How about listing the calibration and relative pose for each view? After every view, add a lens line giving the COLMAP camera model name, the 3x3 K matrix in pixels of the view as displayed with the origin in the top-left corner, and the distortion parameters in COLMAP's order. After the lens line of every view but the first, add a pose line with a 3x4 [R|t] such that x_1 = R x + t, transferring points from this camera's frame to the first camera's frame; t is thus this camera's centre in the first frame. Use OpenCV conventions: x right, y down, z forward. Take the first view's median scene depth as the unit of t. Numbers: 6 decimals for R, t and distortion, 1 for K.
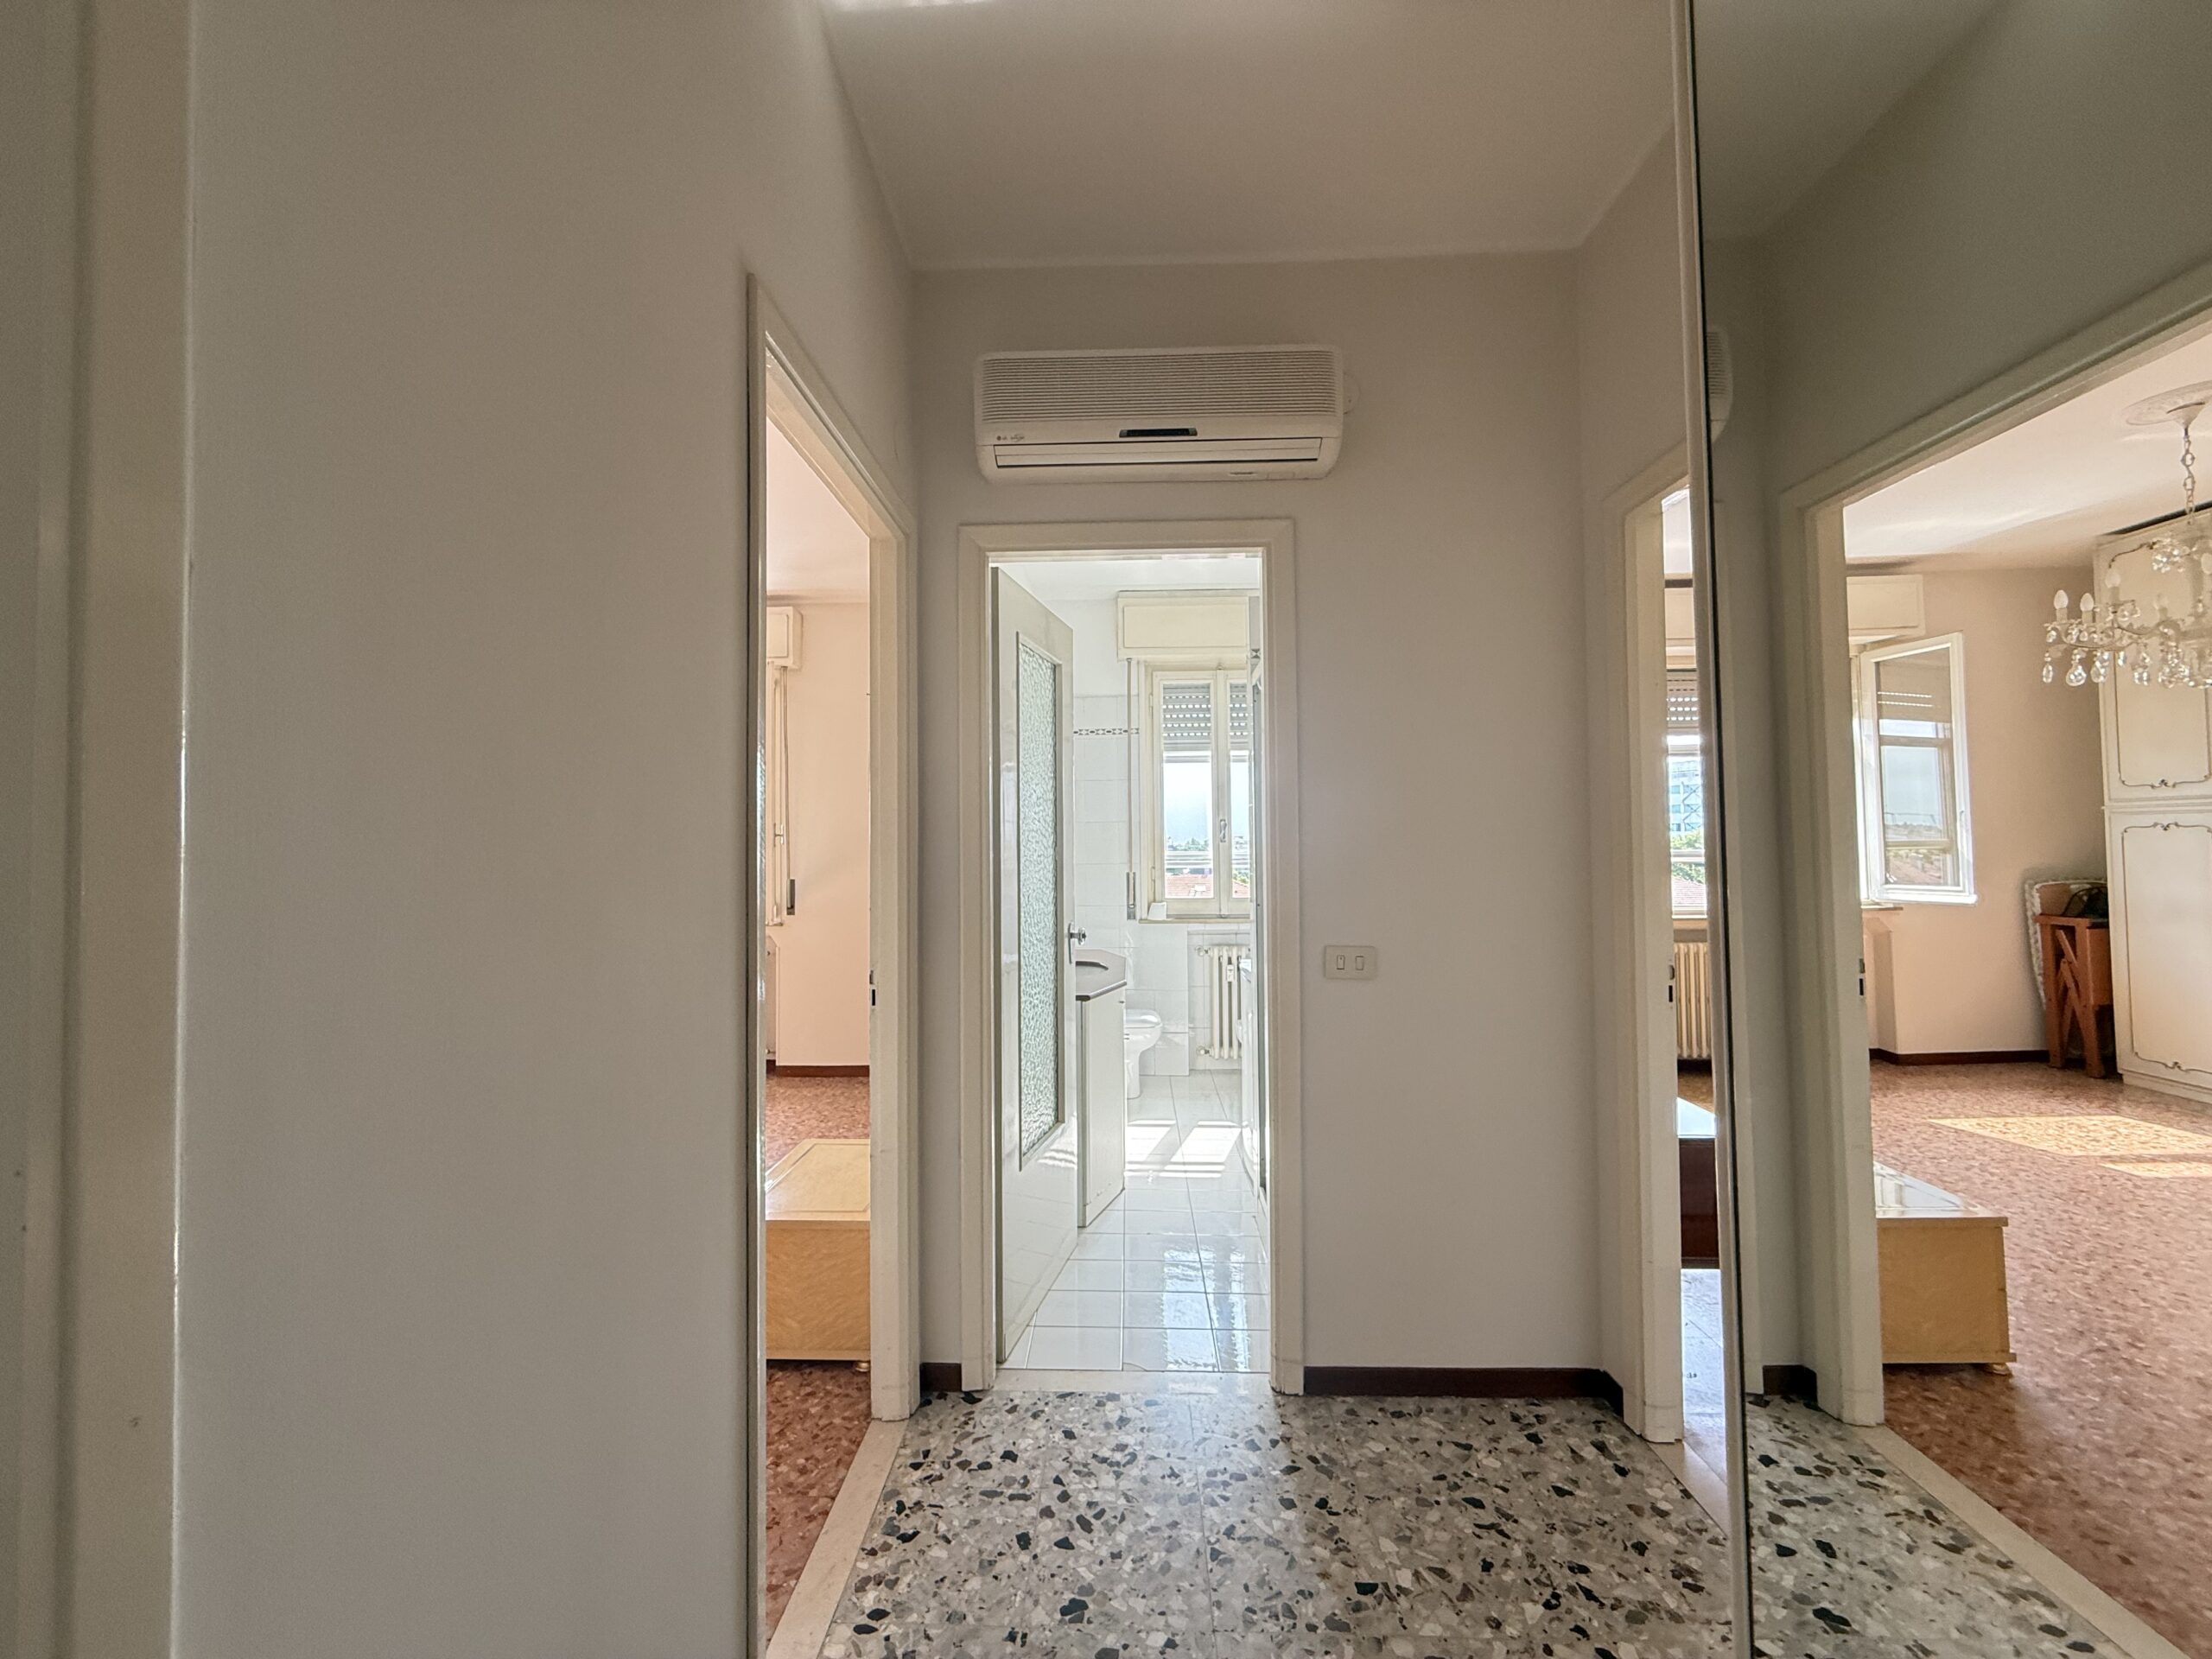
lens RADIAL K [[882.9, 0, 1097.0], [0, 882.9, 826.4], [0, 0, 1]] dist [0.000466, 0.000150]
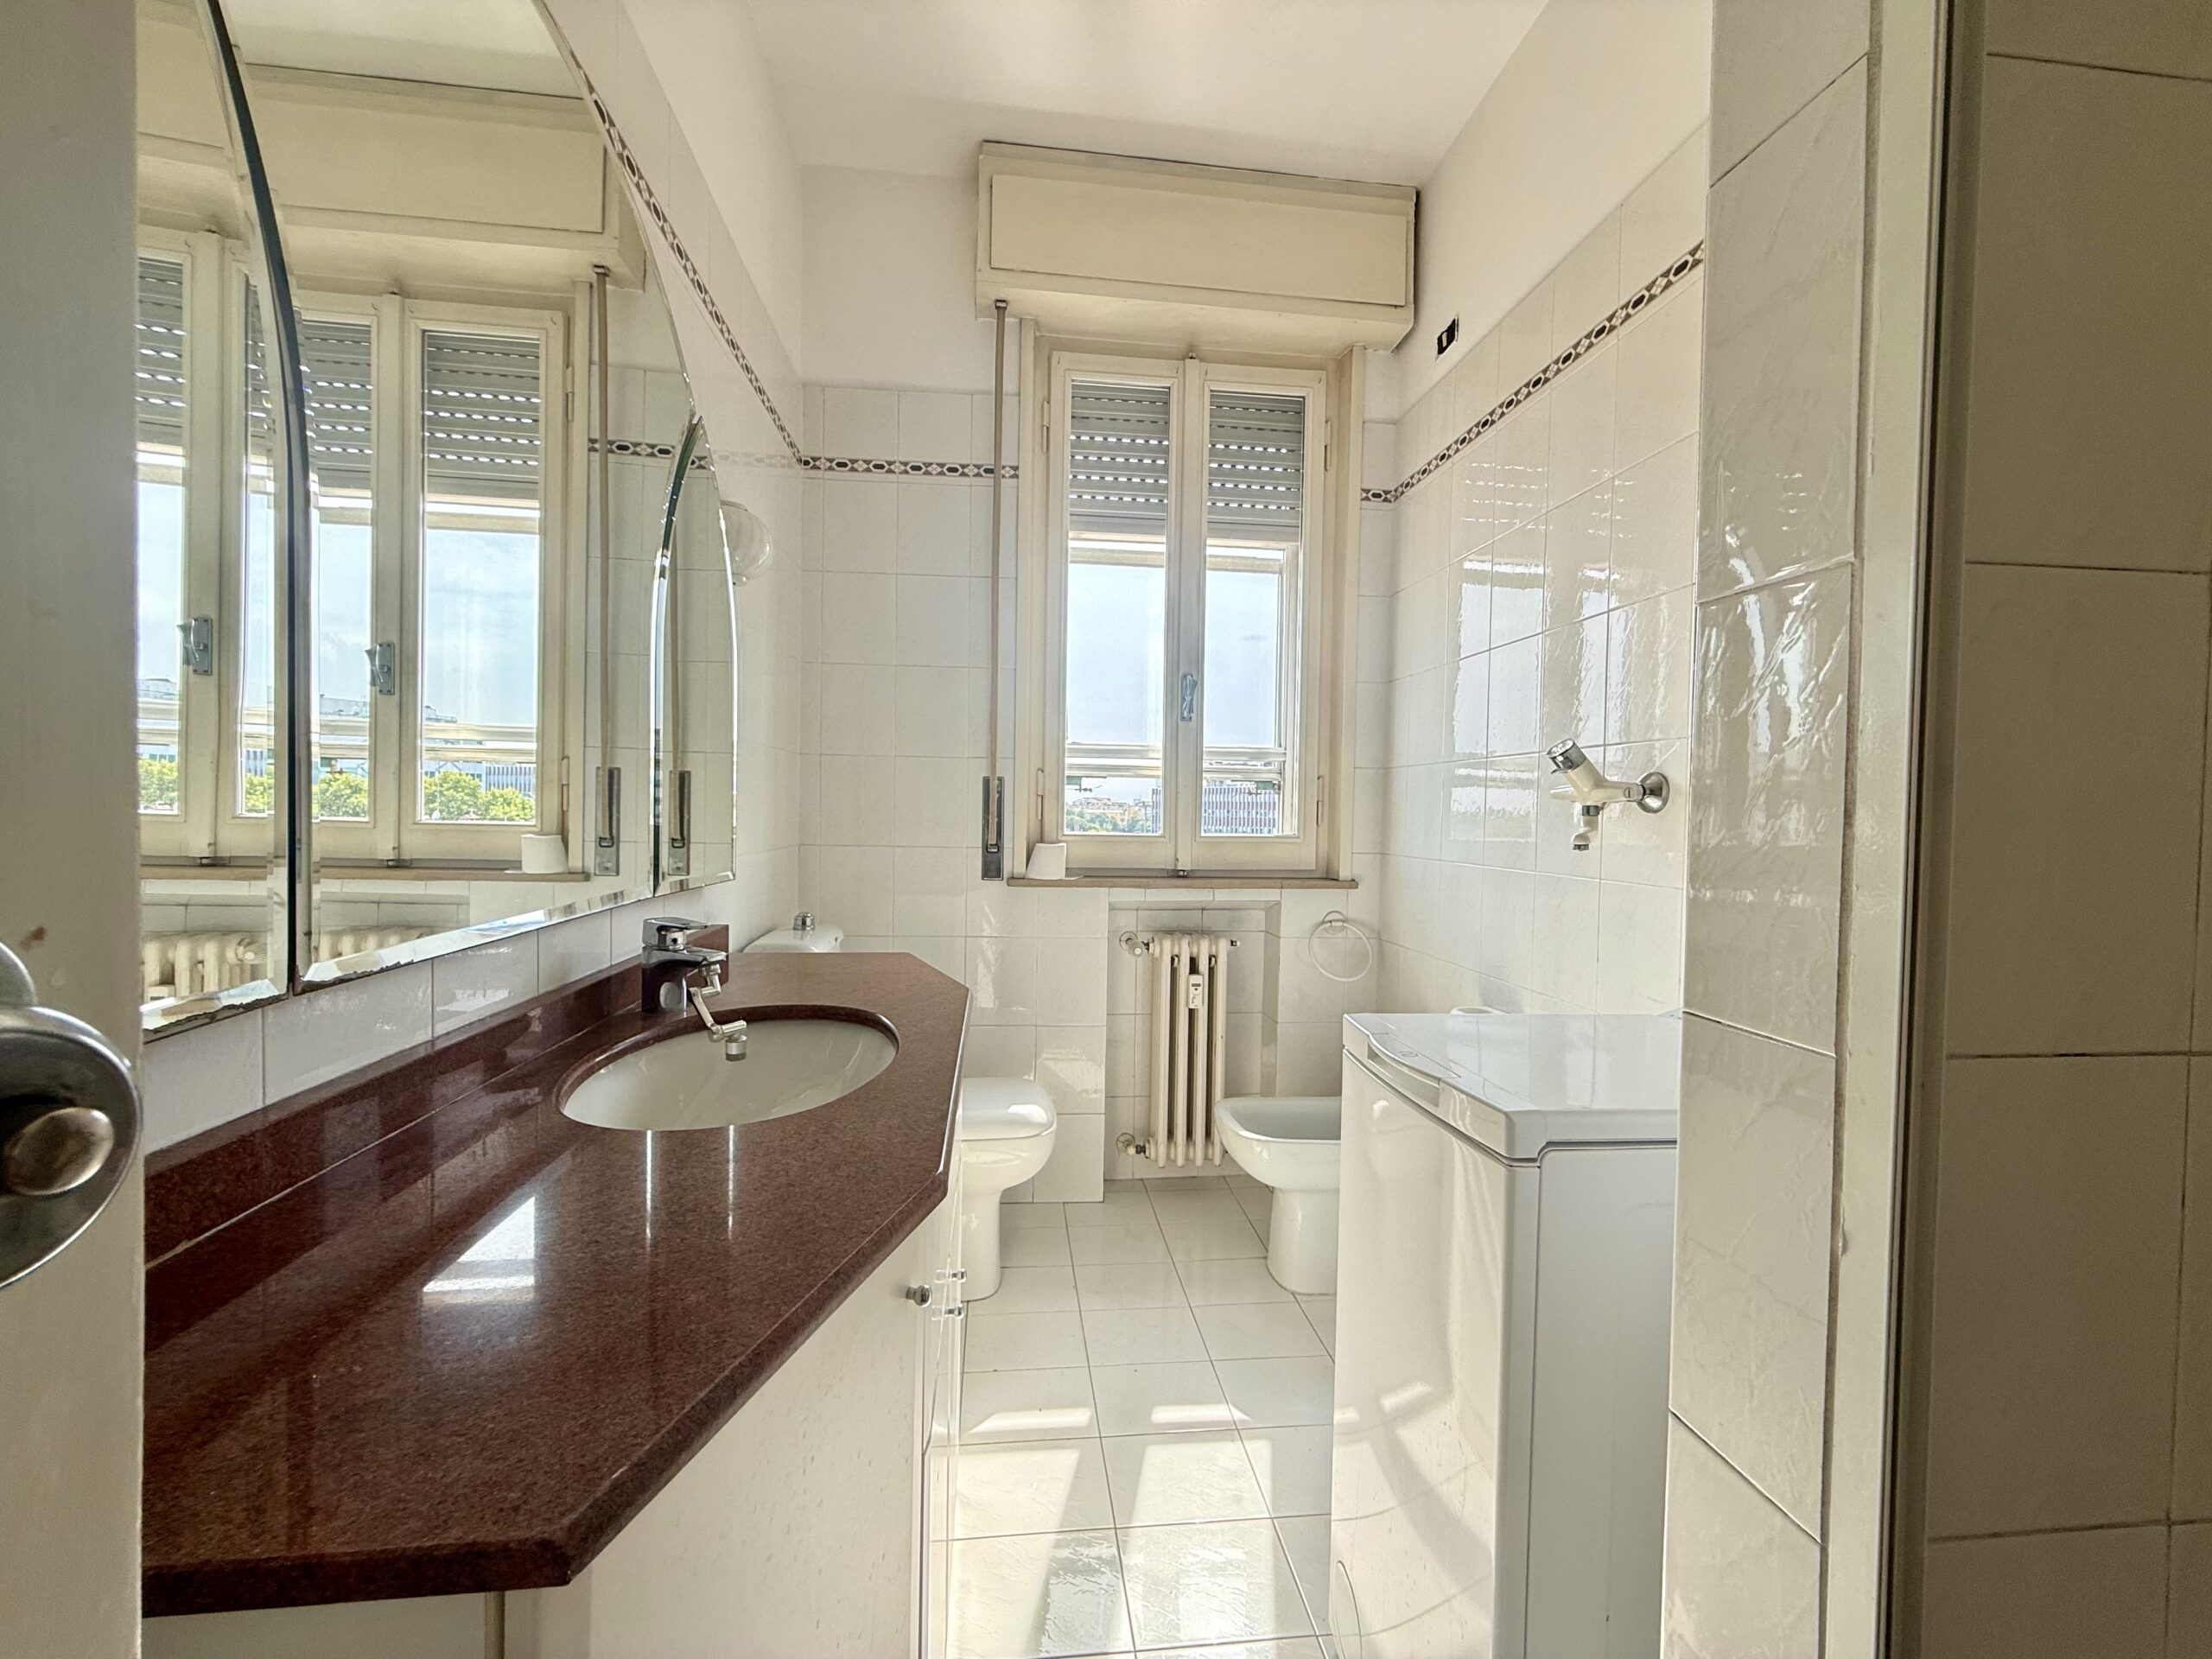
lens RADIAL K [[882.9, 0, 1097.0], [0, 882.9, 826.4], [0, 0, 1]] dist [0.000466, 0.000150]
pose [[0.989823, 0.022774, 0.140471, 0.066871], [-0.029103, 0.998644, 0.043163, 0.136184], [-0.139297, -0.046811, 0.989144, 1.276049]]
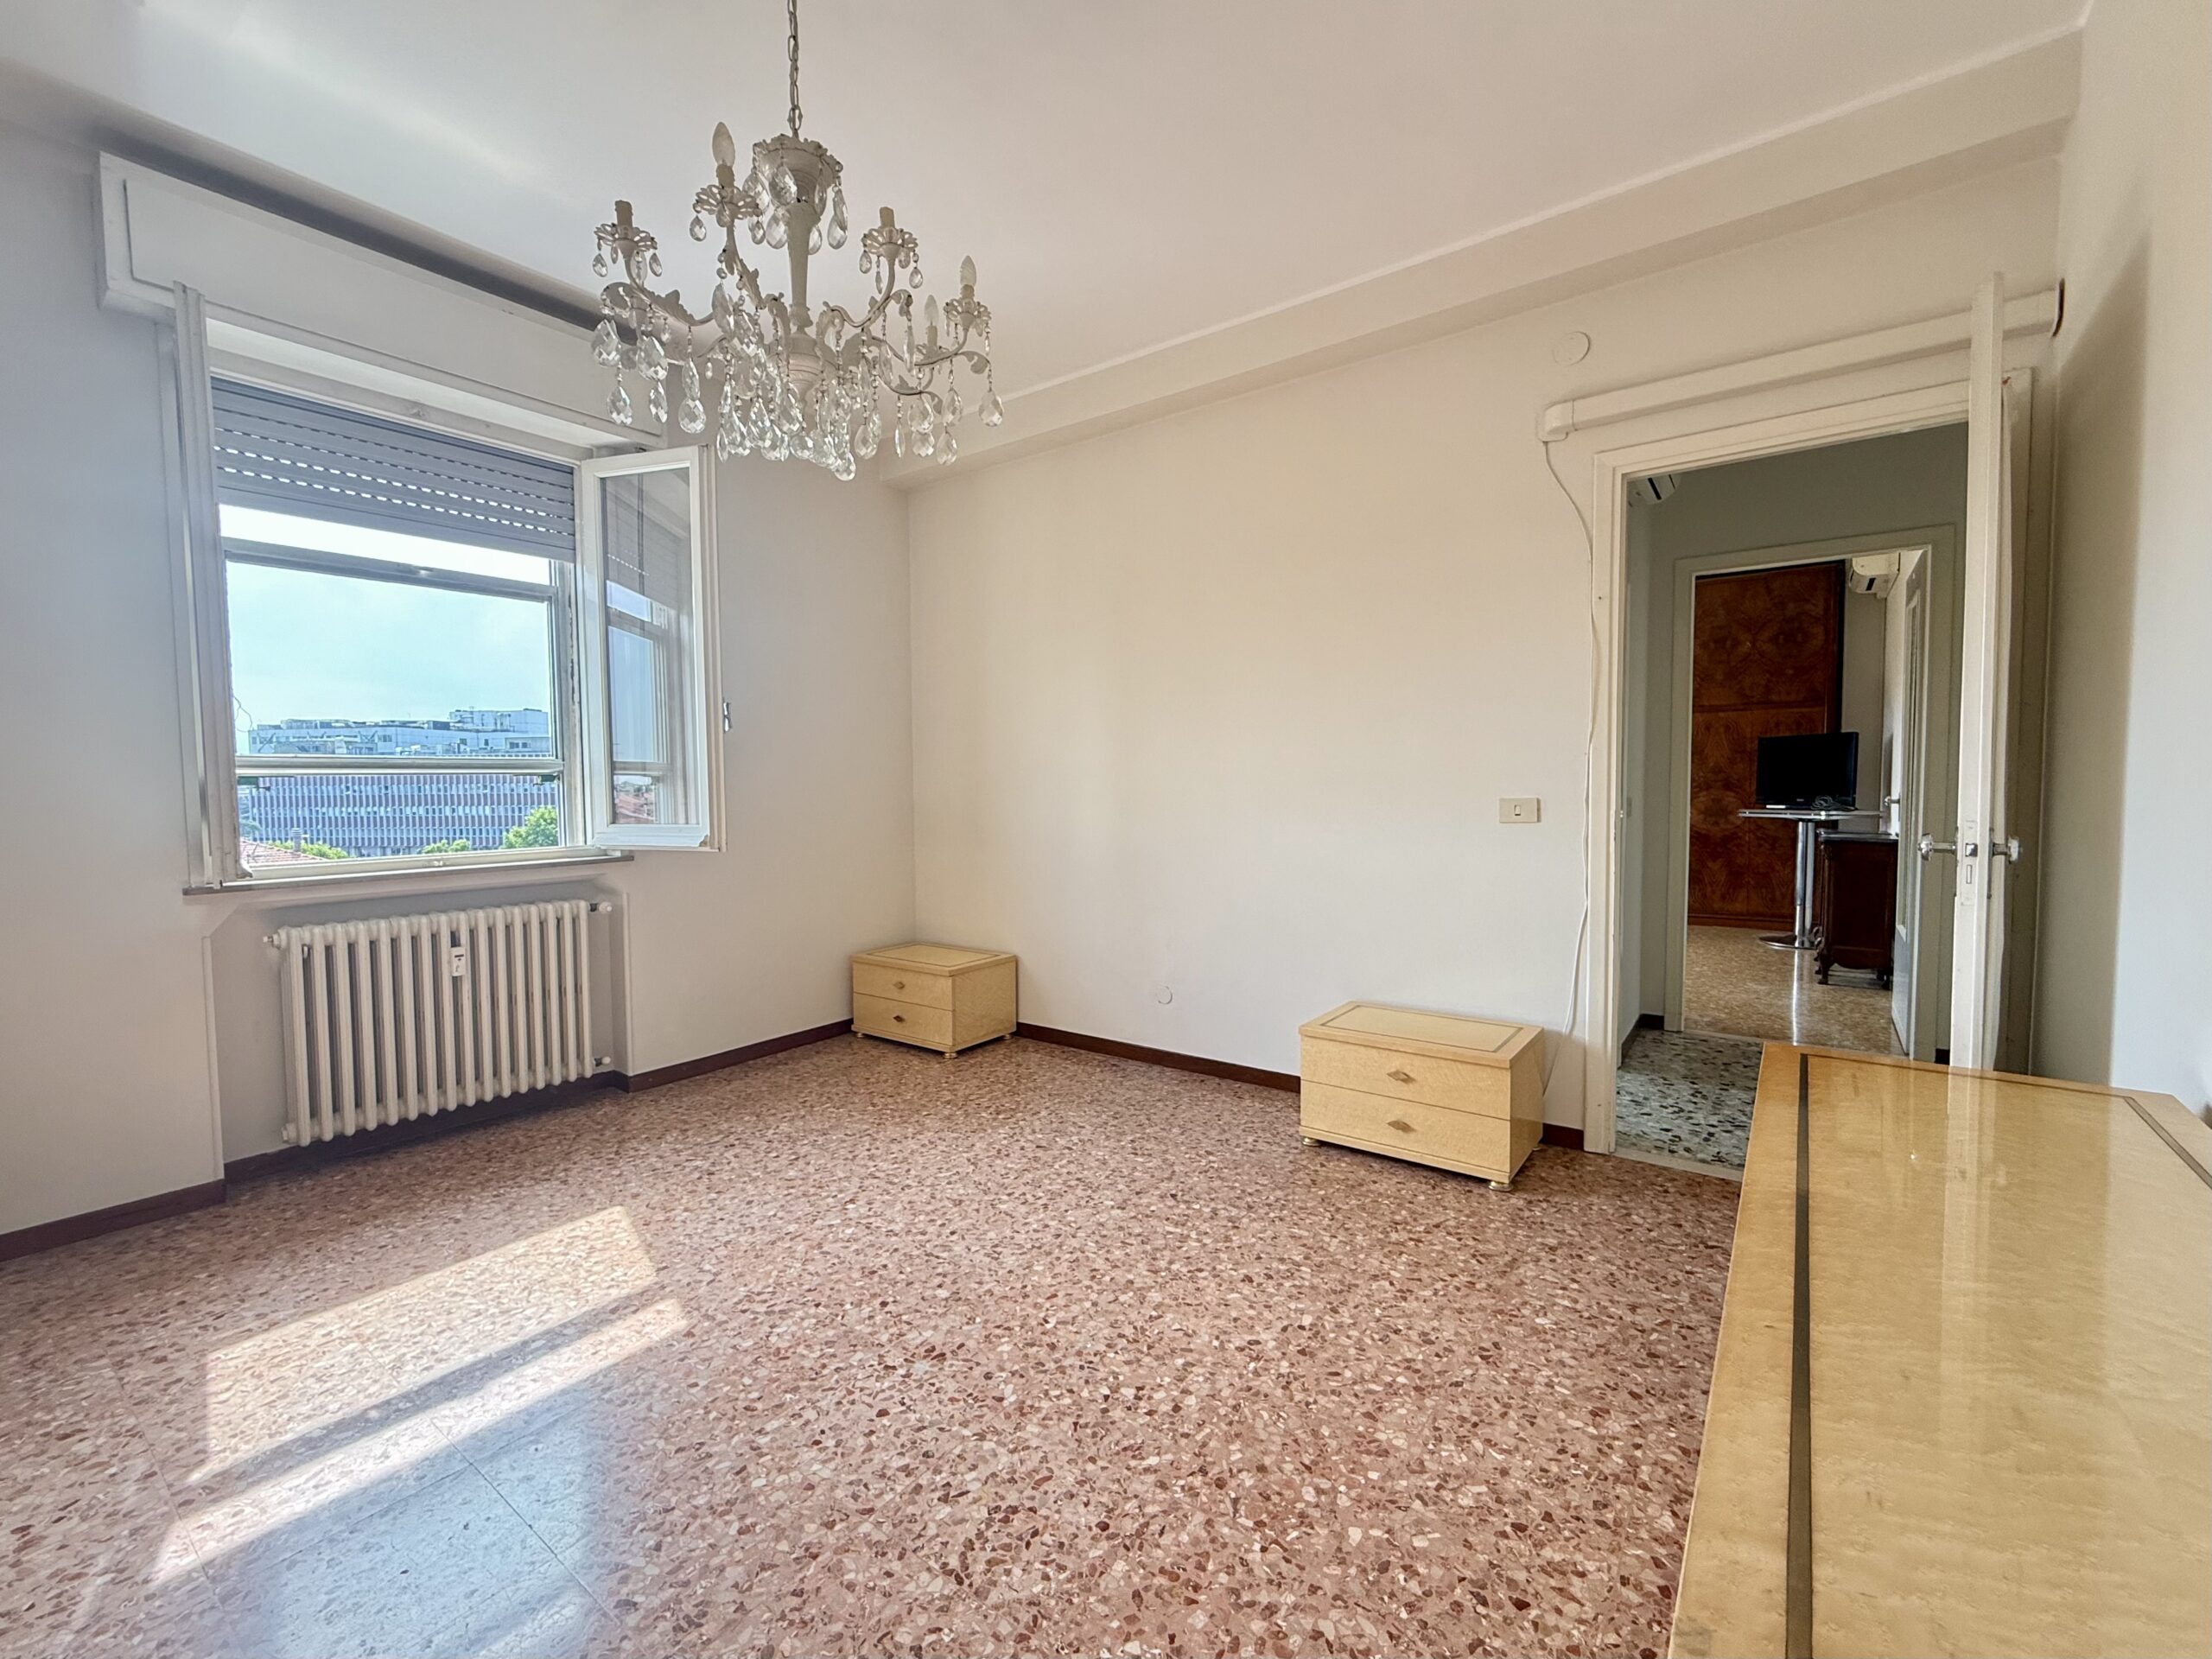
lens RADIAL K [[918.2, 0, 1112.6], [0, 918.2, 836.1], [0, 0, 1]] dist [-0.000342, -0.000477]
pose [[0.570158, -0.045522, 0.820273, -1.744690], [-0.018485, 0.997500, 0.068206, 0.104318], [-0.821327, -0.054051, 0.567891, 0.827454]]
